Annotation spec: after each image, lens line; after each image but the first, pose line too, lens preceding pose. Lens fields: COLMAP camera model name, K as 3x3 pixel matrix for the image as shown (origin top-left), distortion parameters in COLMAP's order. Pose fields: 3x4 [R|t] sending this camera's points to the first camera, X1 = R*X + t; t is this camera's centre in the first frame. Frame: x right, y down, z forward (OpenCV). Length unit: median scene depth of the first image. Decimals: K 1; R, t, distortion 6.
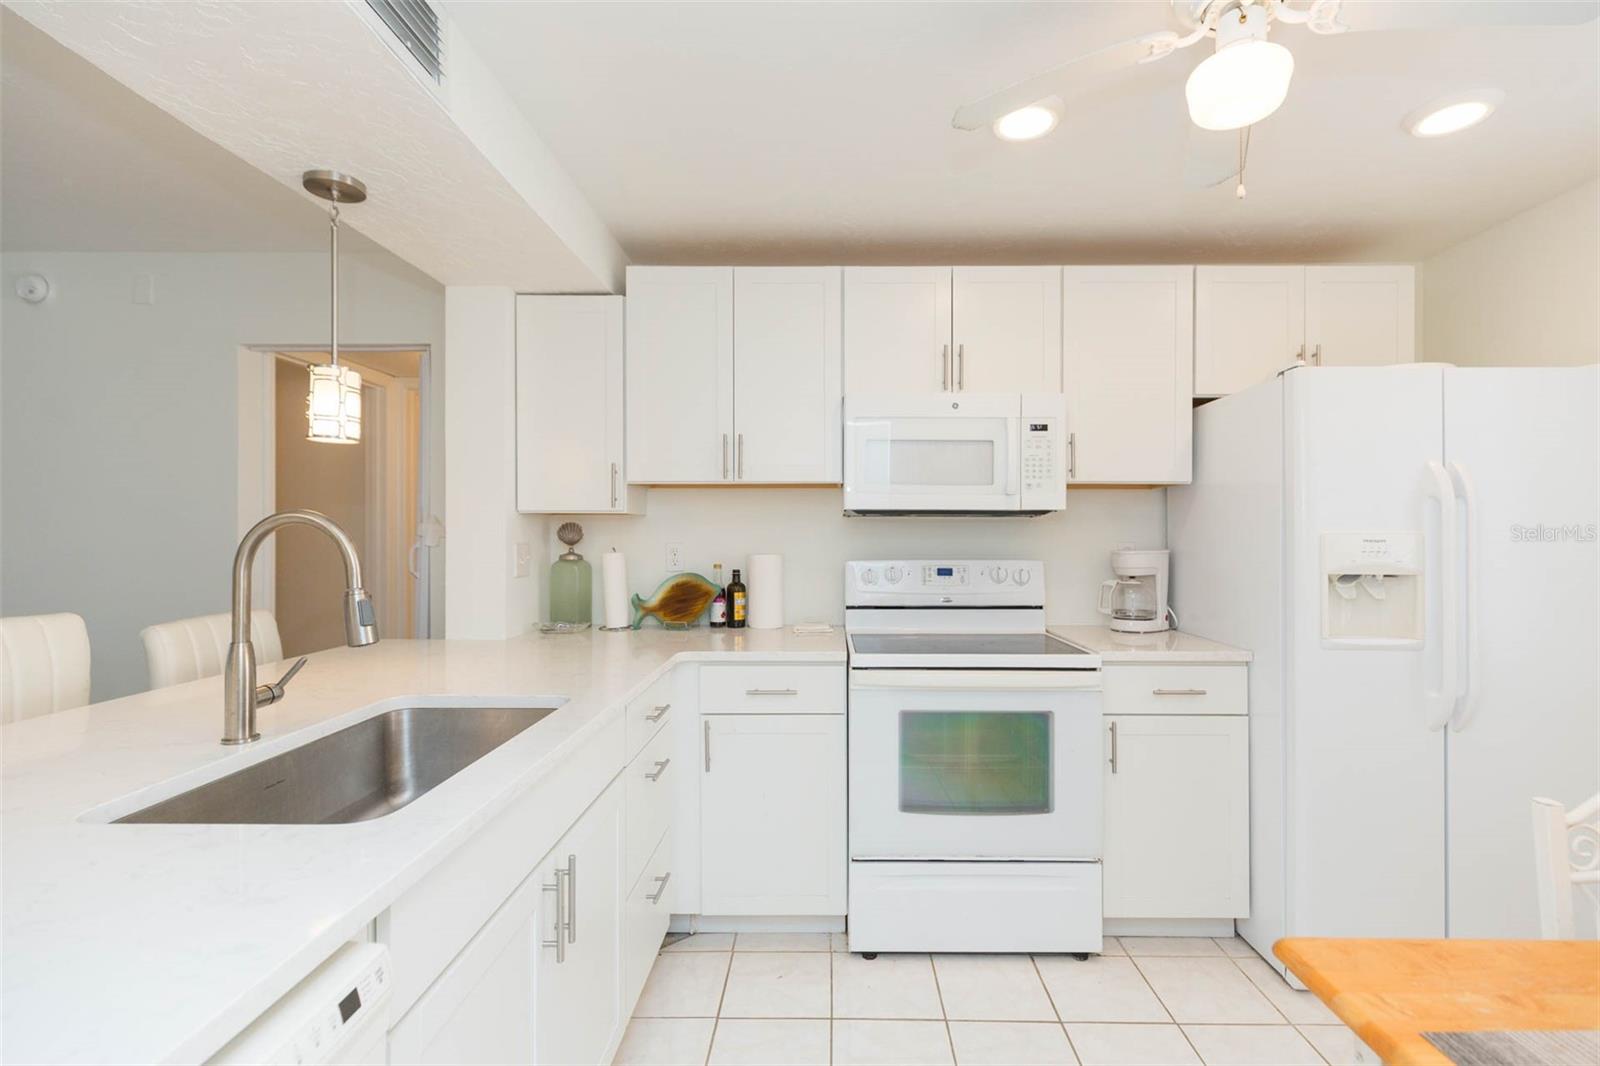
lens RADIAL K [[727.0, 0, 793.4], [0, 727.0, 532.2], [0, 0, 1]] dist [-0.000220, 0.000276]
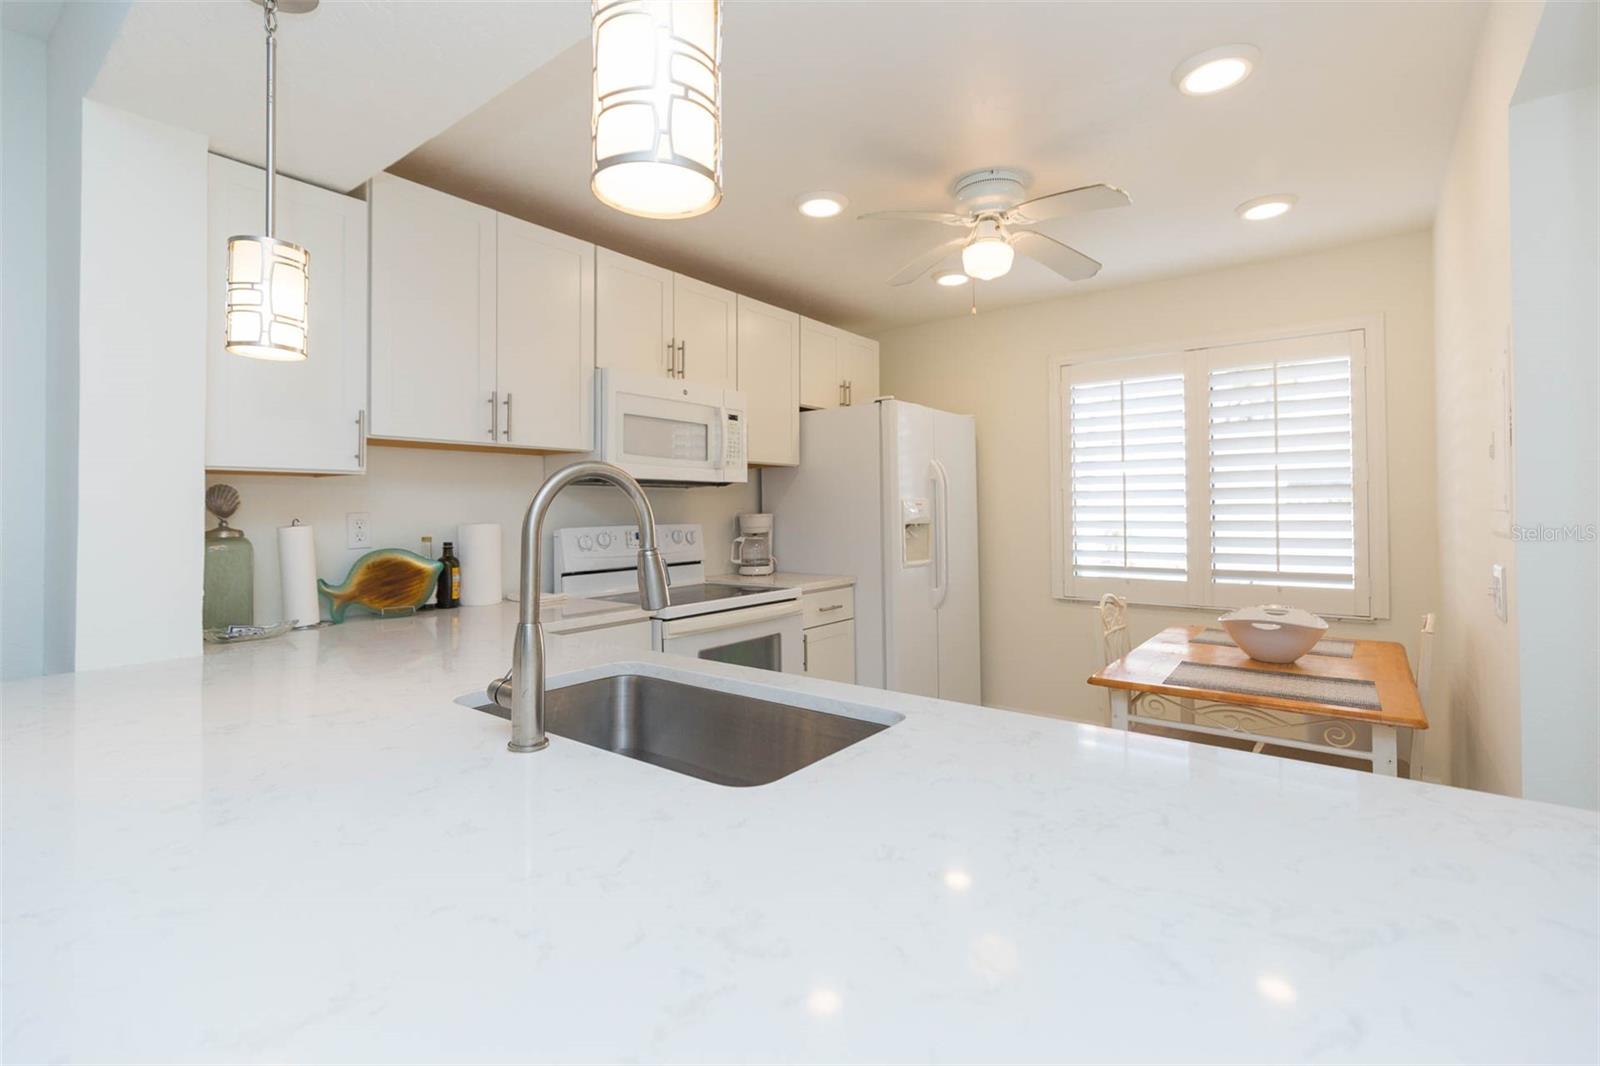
lens RADIAL K [[727.0, 0, 806.7], [0, 727.0, 490.8], [0, 0, 1]] dist [-0.000220, 0.000276]
pose [[0.589667, 0.013919, 0.807527, -0.548413], [0.007461, 0.999715, -0.022679, 0.012767], [-0.807612, 0.019398, 0.589395, 0.135224]]
